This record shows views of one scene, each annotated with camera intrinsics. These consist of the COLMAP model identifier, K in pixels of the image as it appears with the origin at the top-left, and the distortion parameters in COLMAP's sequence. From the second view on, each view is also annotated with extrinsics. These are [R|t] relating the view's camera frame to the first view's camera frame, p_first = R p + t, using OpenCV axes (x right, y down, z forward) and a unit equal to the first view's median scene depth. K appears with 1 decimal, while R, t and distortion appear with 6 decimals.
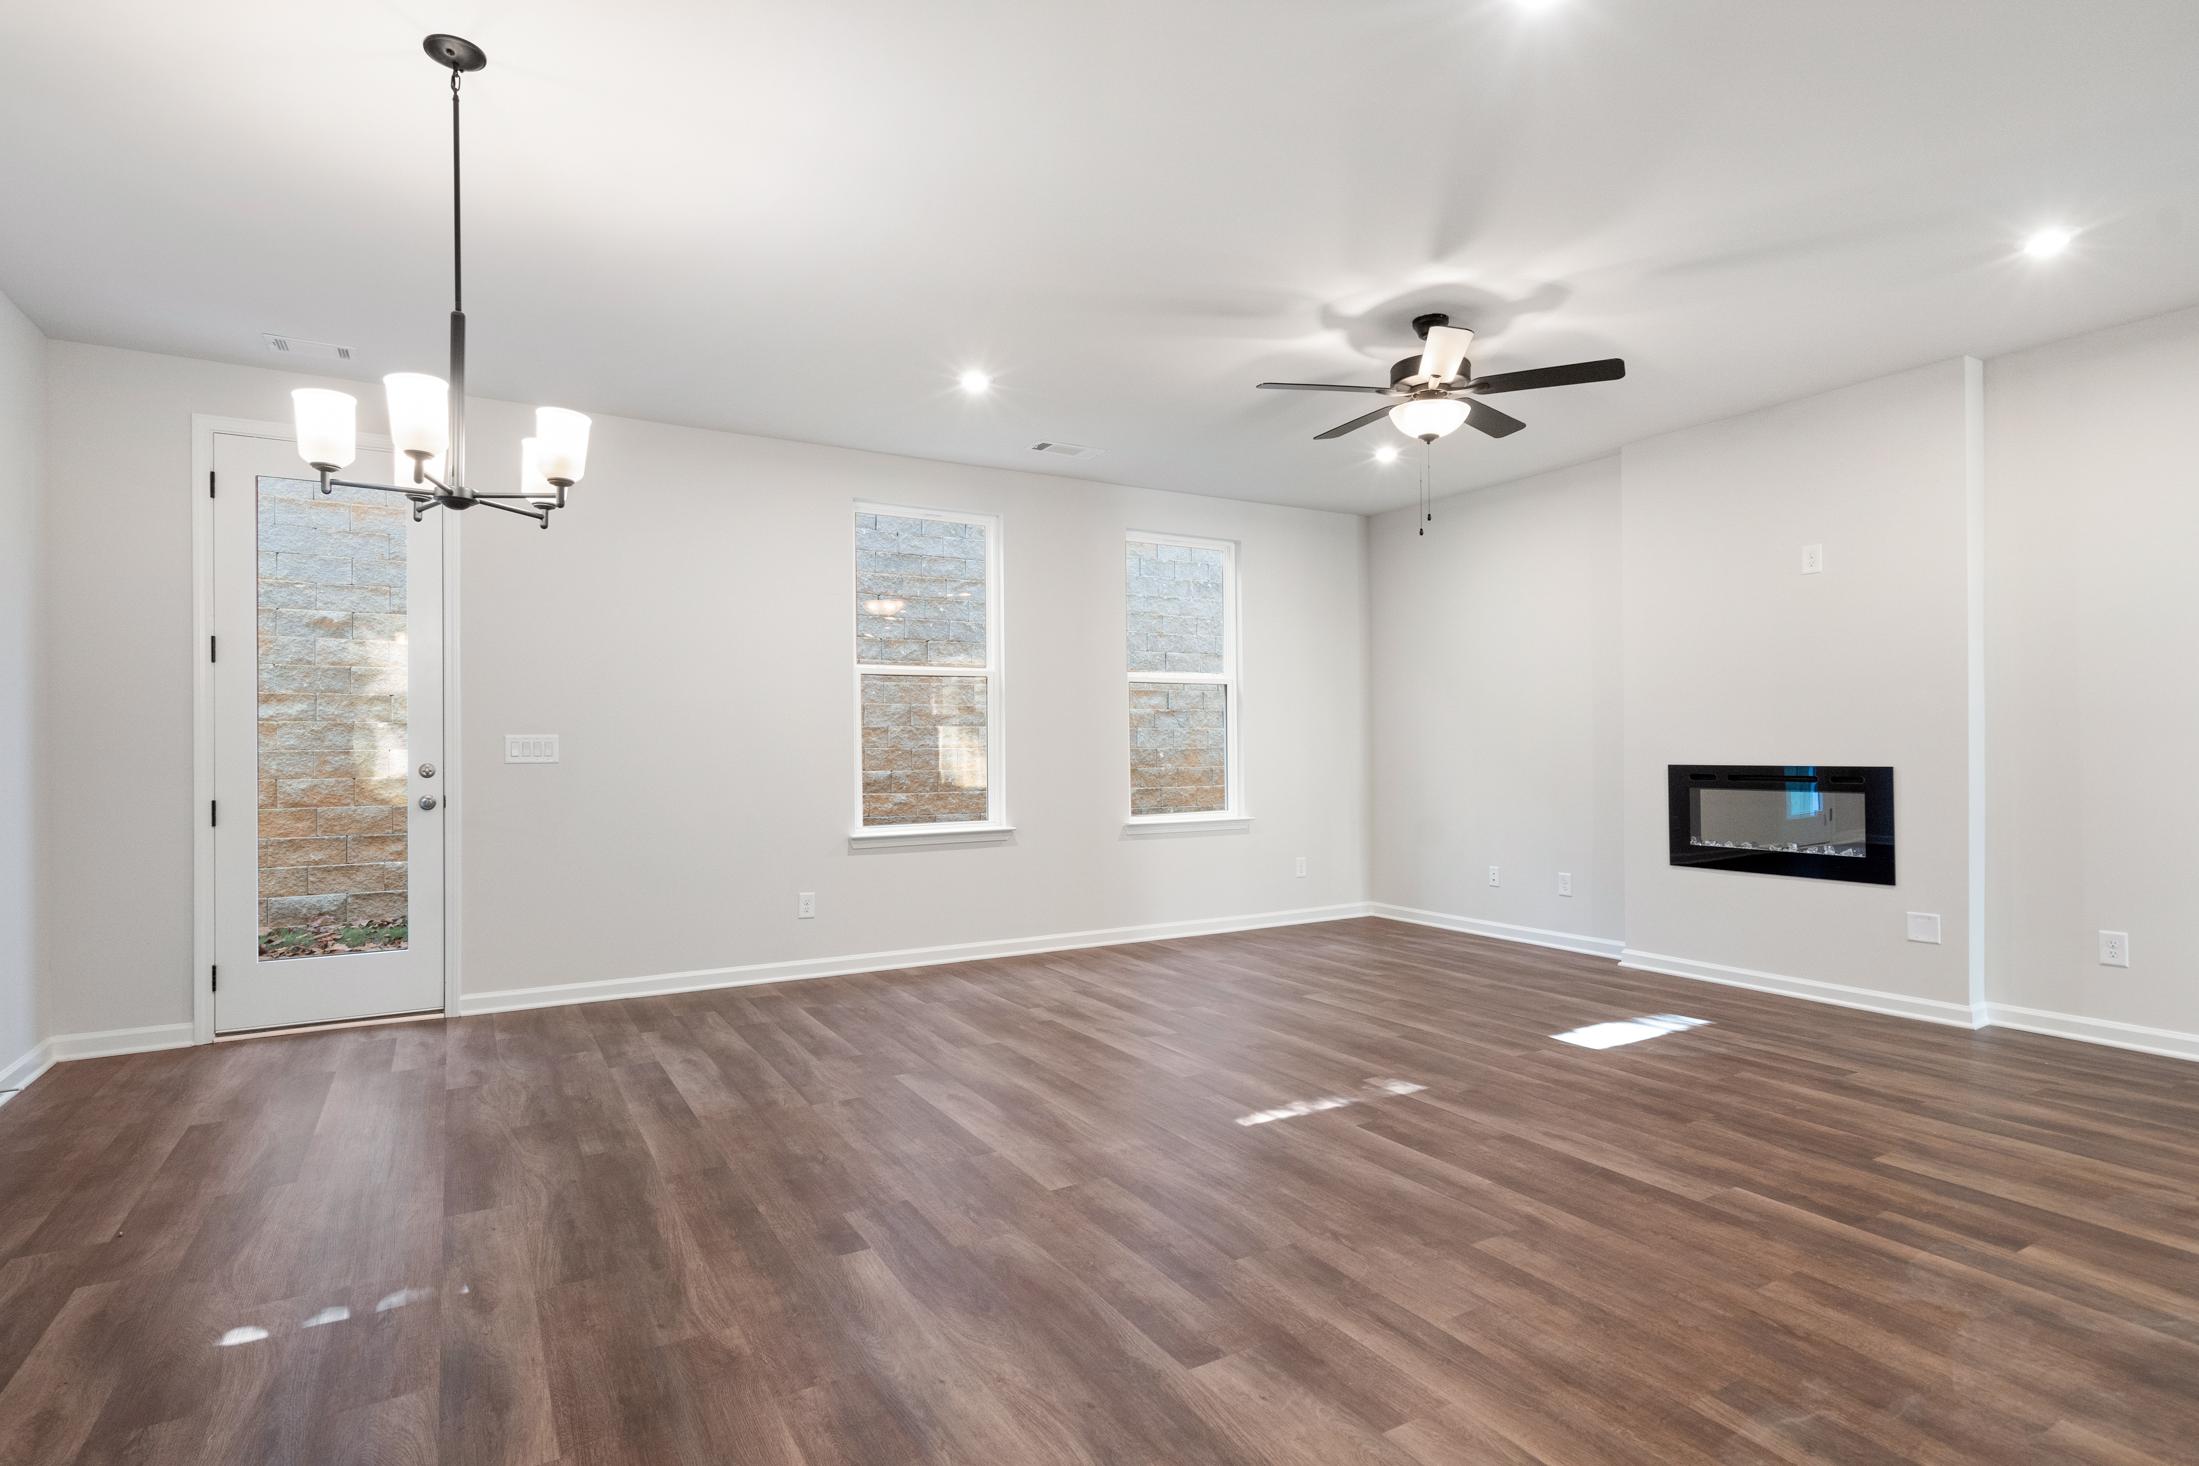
lens RADIAL K [[1104.2, 0, 1106.6], [0, 1104.2, 742.4], [0, 0, 1]] dist [-0.004157, 0.000794]
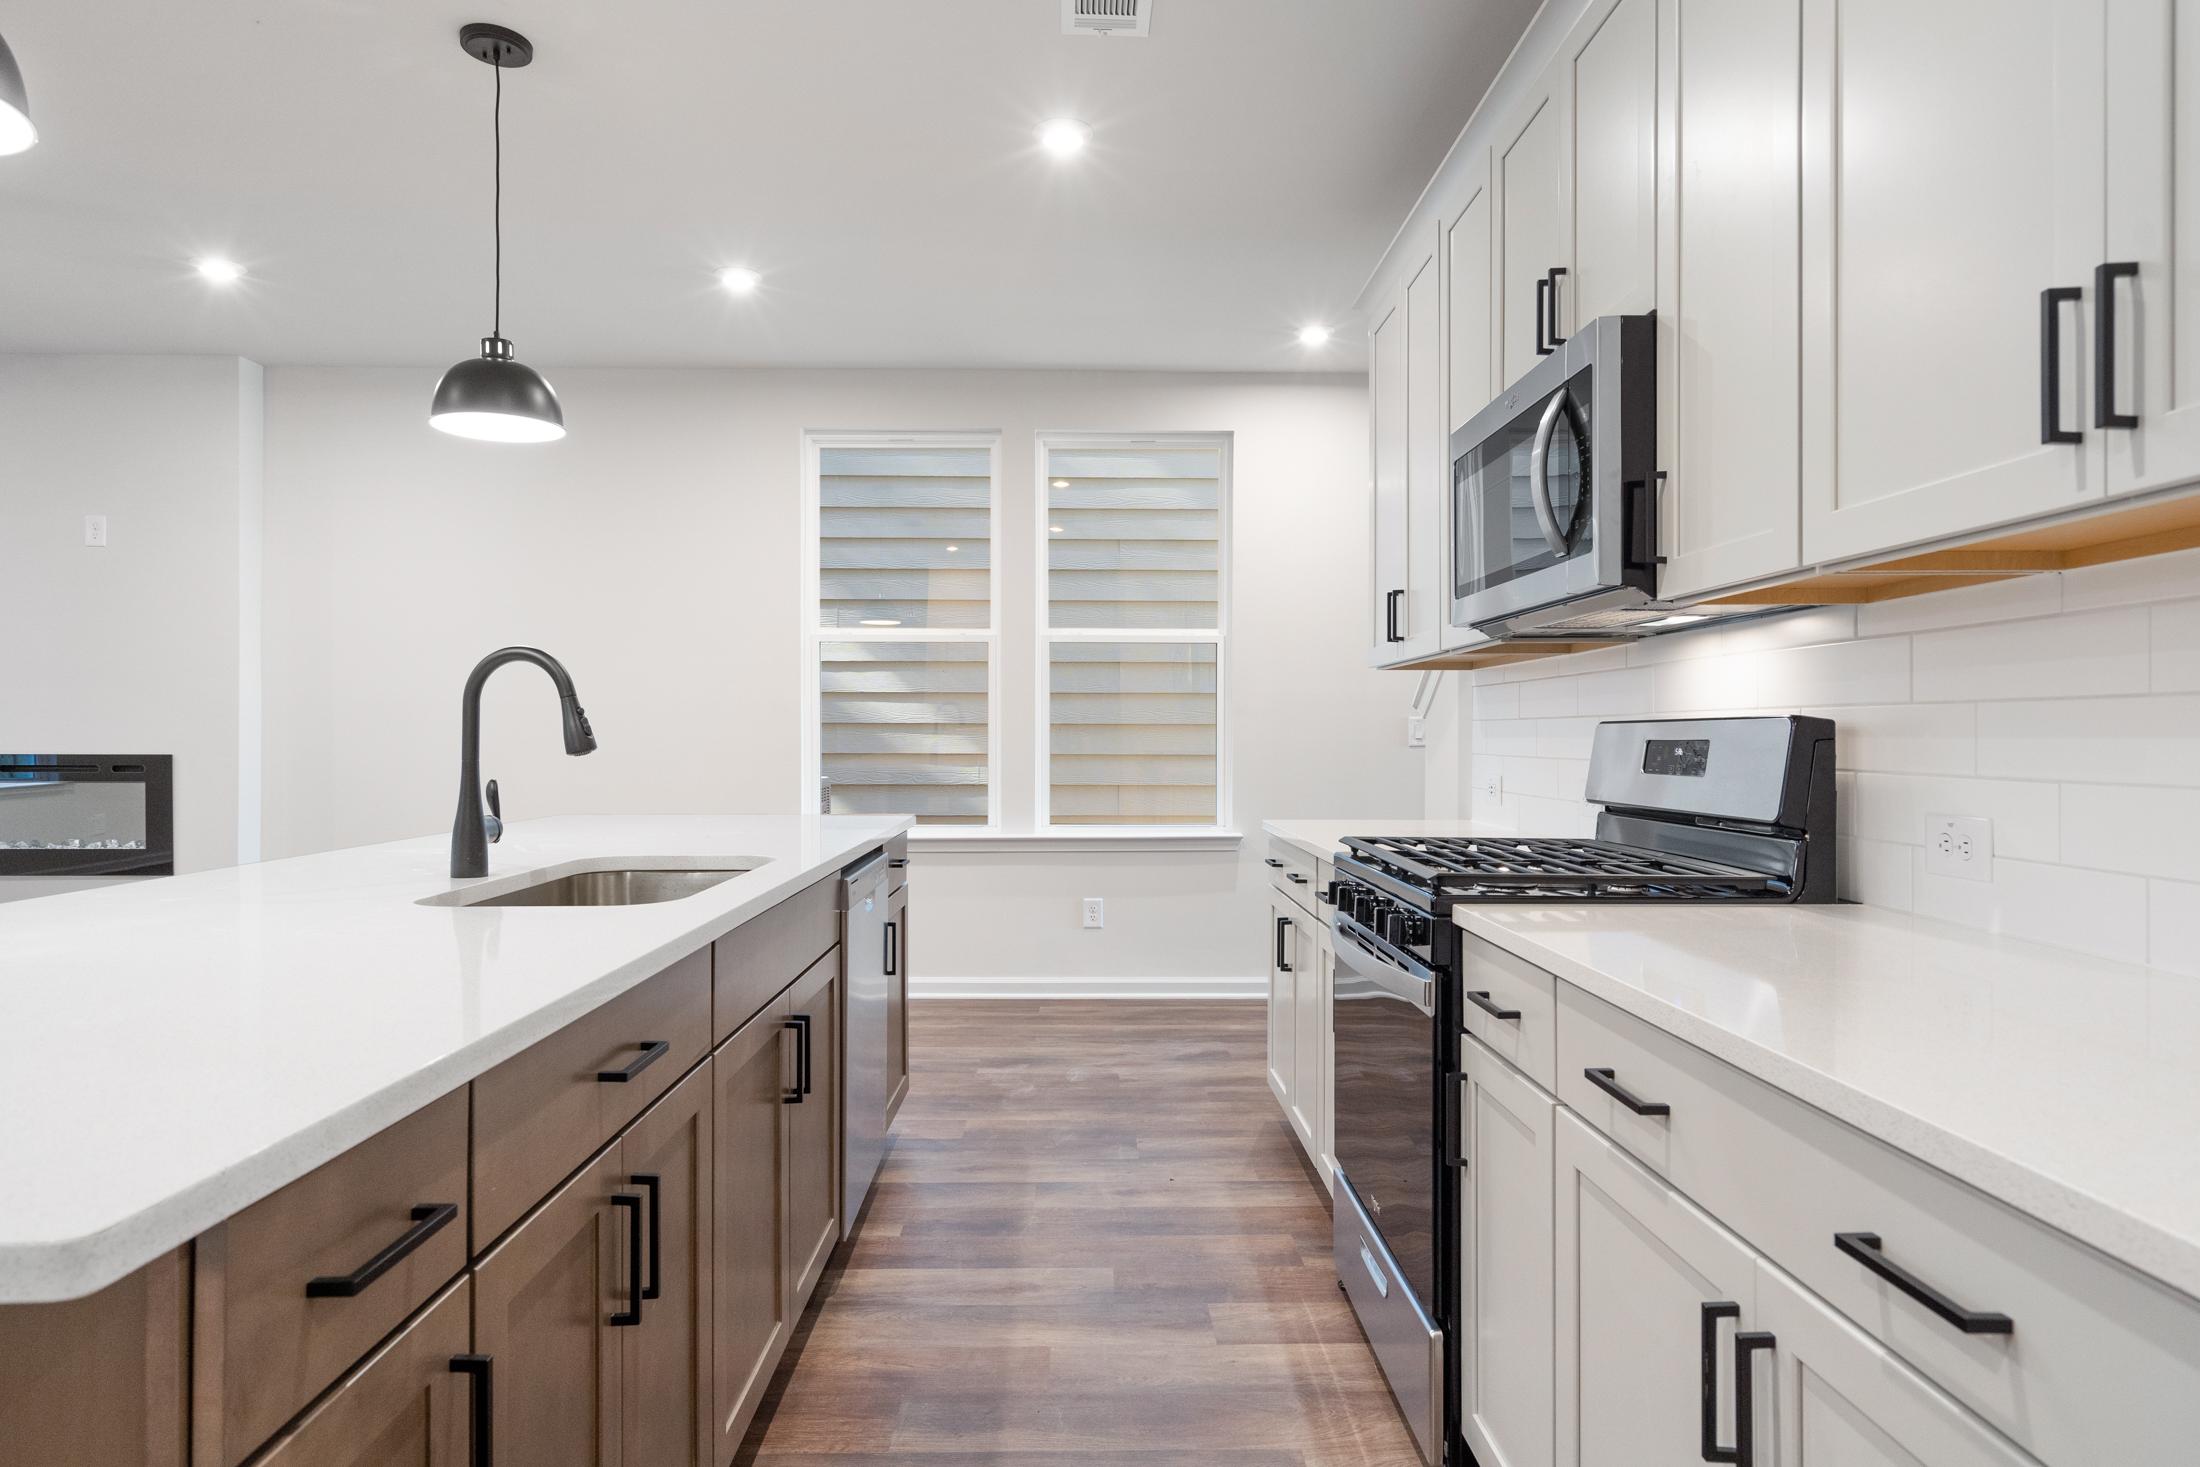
lens RADIAL K [[1236.1, 0, 1076.9], [0, 1236.1, 740.5], [0, 0, 1]] dist [0.007658, -0.000172]
pose [[0.501663, 0.004985, 0.865049, 0.176839], [-0.010805, 0.999941, 0.000504, 0.000579], [-0.864996, -0.009599, 0.501687, -0.276282]]
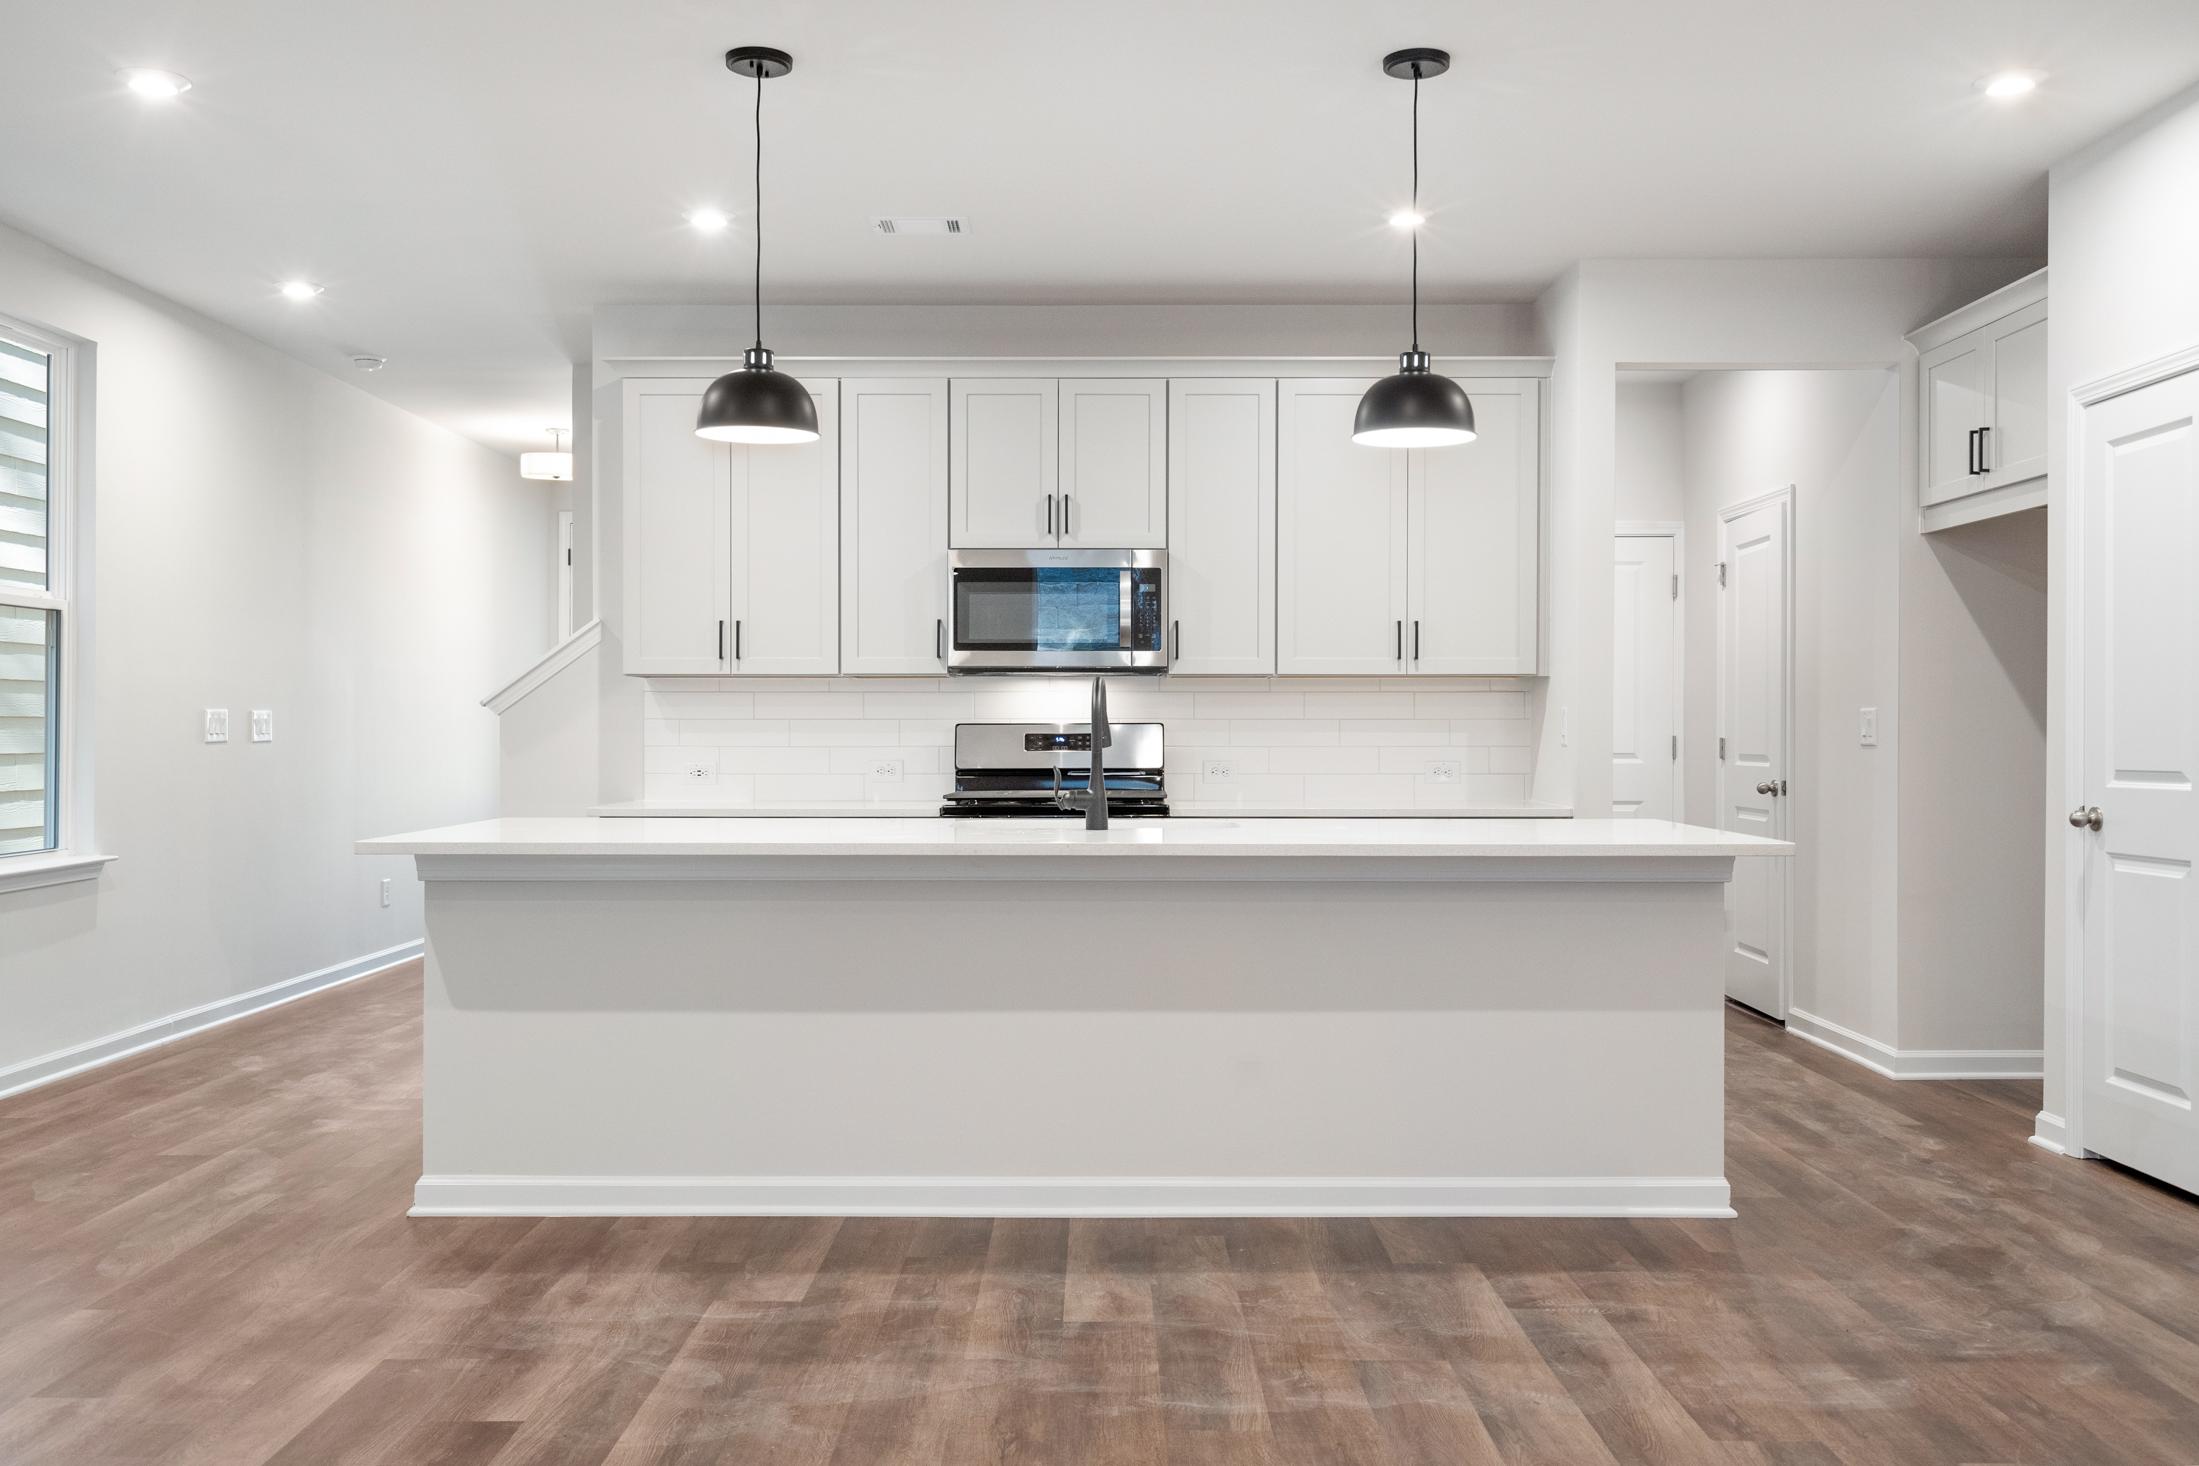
lens RADIAL K [[1898.6, 0, 1077.0], [0, 1898.6, 718.5], [0, 0, 1]] dist [-0.040583, 0.016288]
pose [[-0.855574, 0.010503, 0.517574, -0.080501], [0.003914, 0.999897, -0.013821, 0.007349], [-0.517666, -0.009799, -0.855527, 1.086458]]
